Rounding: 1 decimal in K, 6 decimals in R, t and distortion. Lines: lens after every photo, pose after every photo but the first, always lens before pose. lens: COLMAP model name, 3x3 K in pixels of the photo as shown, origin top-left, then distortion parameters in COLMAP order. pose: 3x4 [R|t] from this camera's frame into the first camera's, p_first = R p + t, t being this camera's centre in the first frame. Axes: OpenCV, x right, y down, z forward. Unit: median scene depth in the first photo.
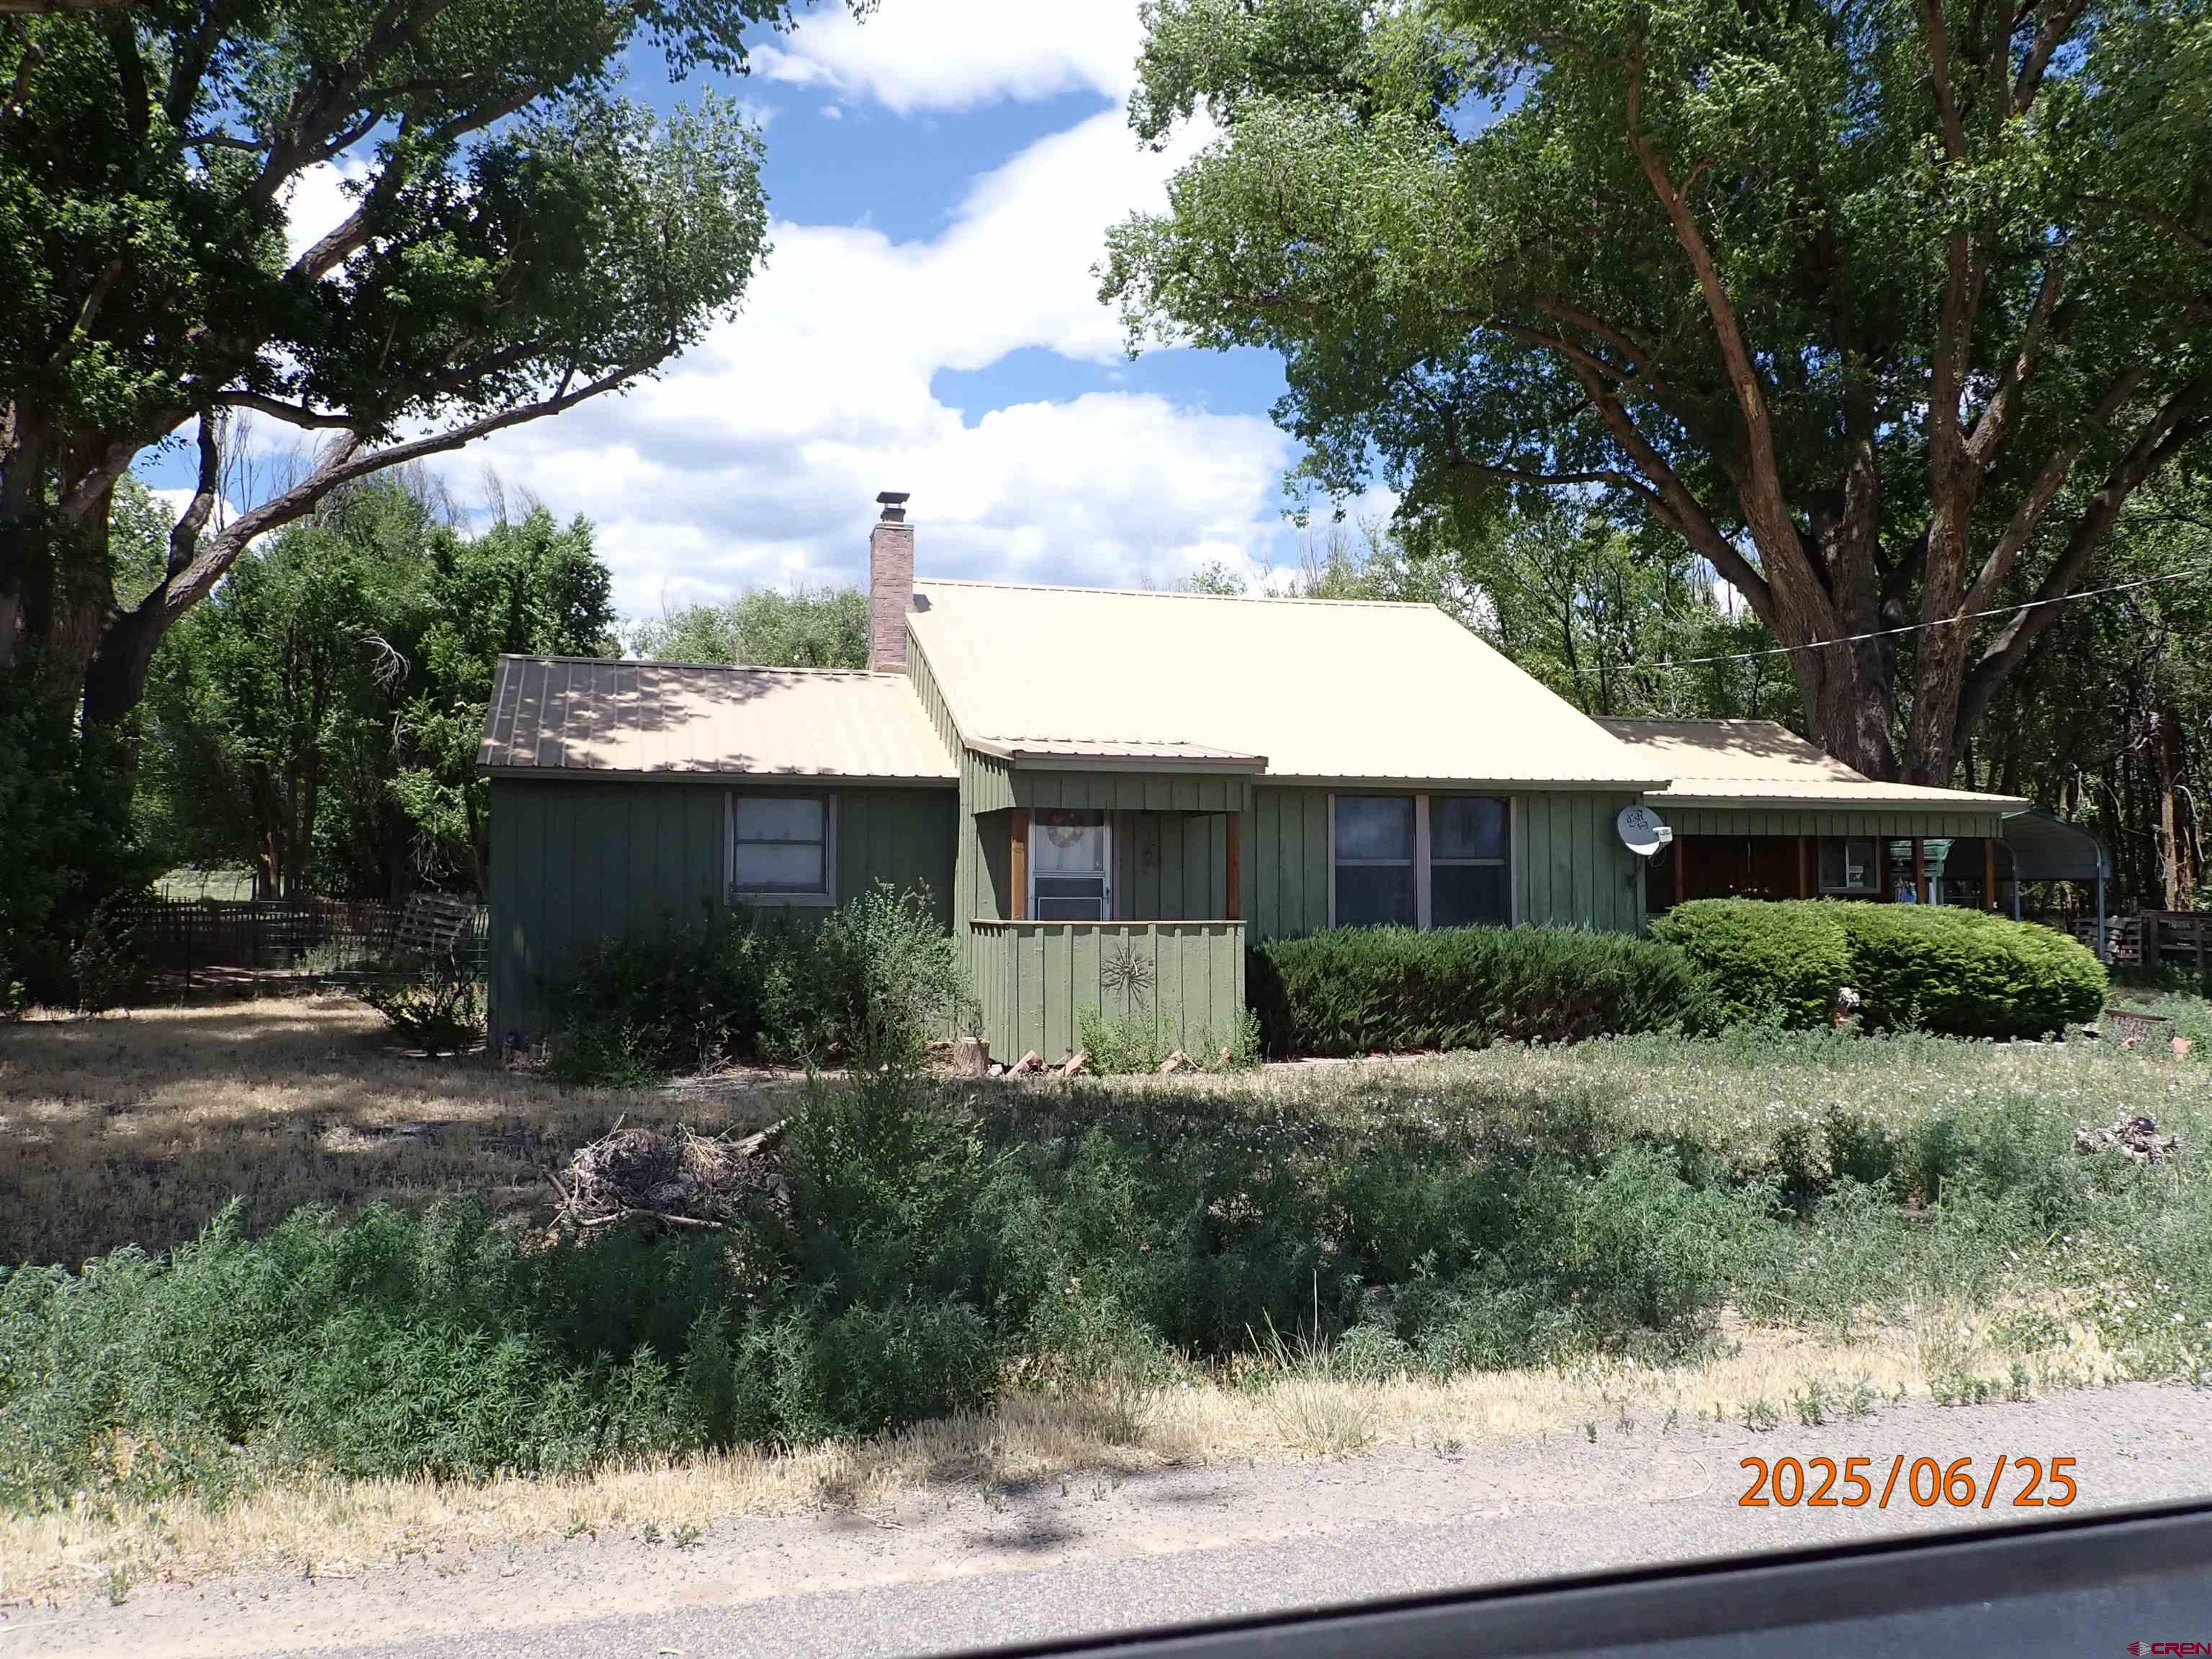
lens RADIAL K [[1645.7, 0, 1105.7], [0, 1645.7, 829.6], [0, 0, 1]] dist [-0.004719, -0.000555]
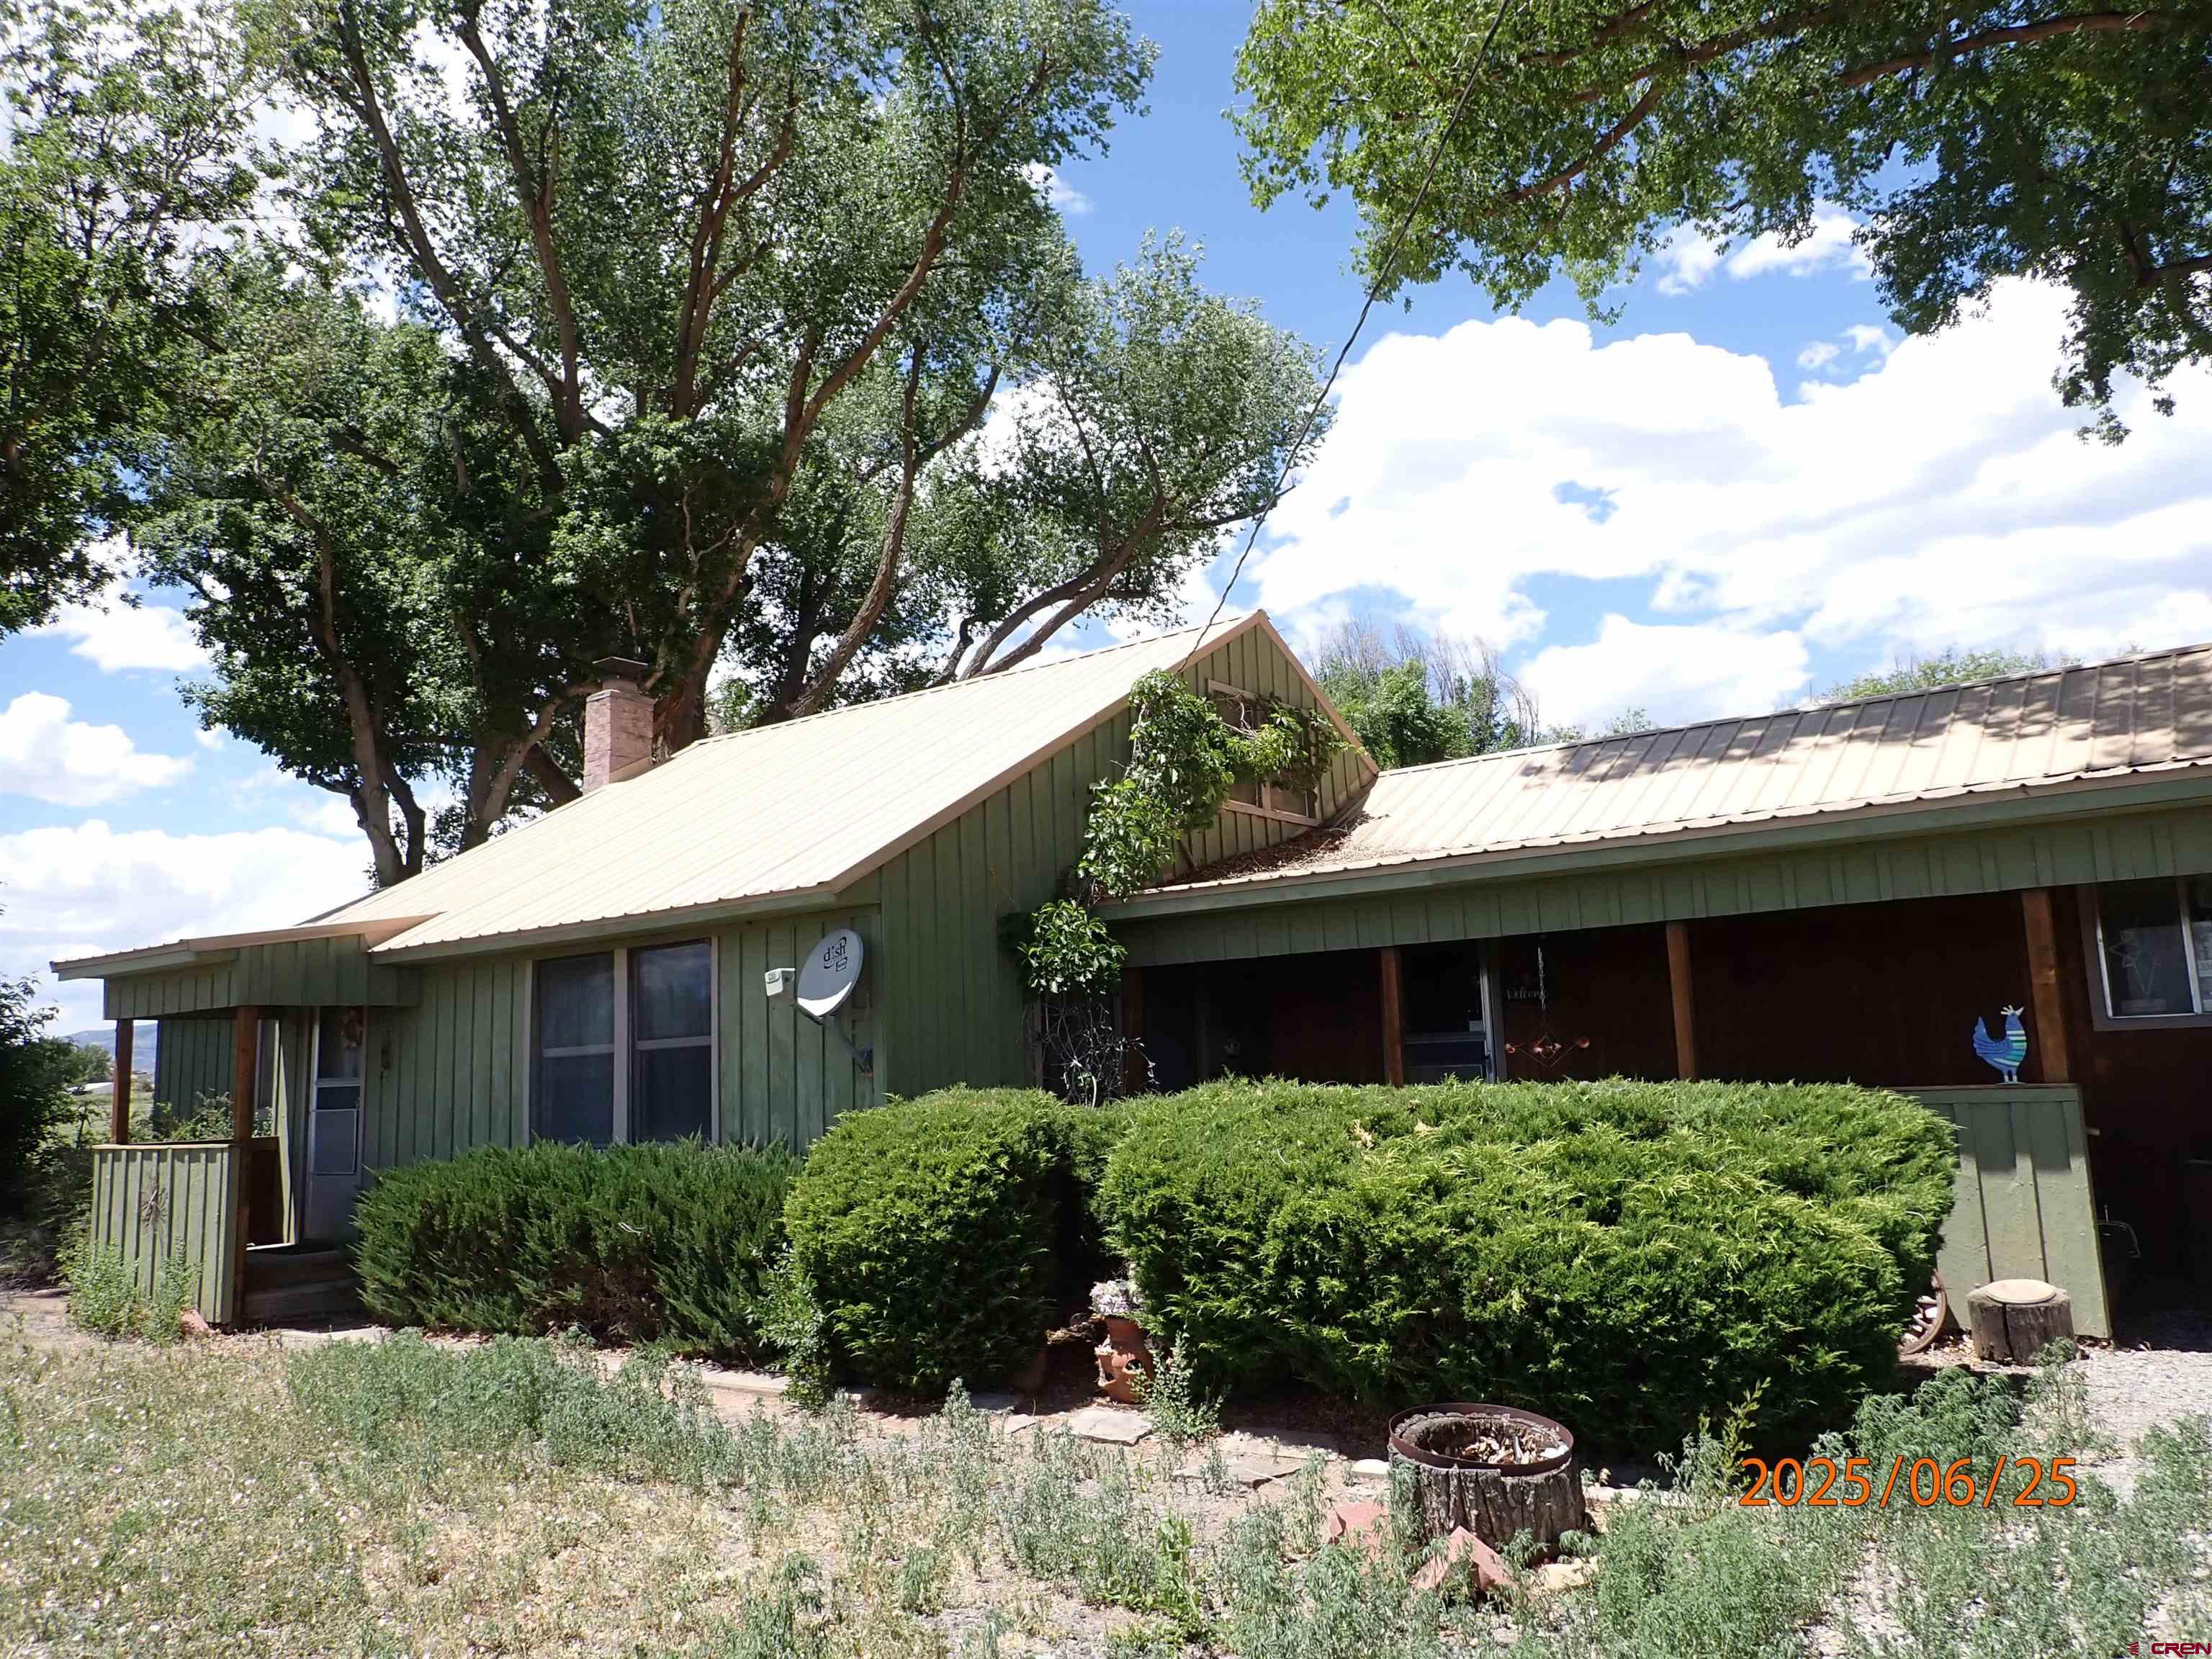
lens RADIAL K [[1645.7, 0, 1105.3], [0, 1645.7, 826.8], [0, 0, 1]] dist [-0.004719, -0.000555]
pose [[0.600548, -0.139371, -0.787349, 0.846688], [0.081944, 0.990235, -0.112782, 0.022598], [0.795379, 0.003212, 0.606104, 0.731111]]
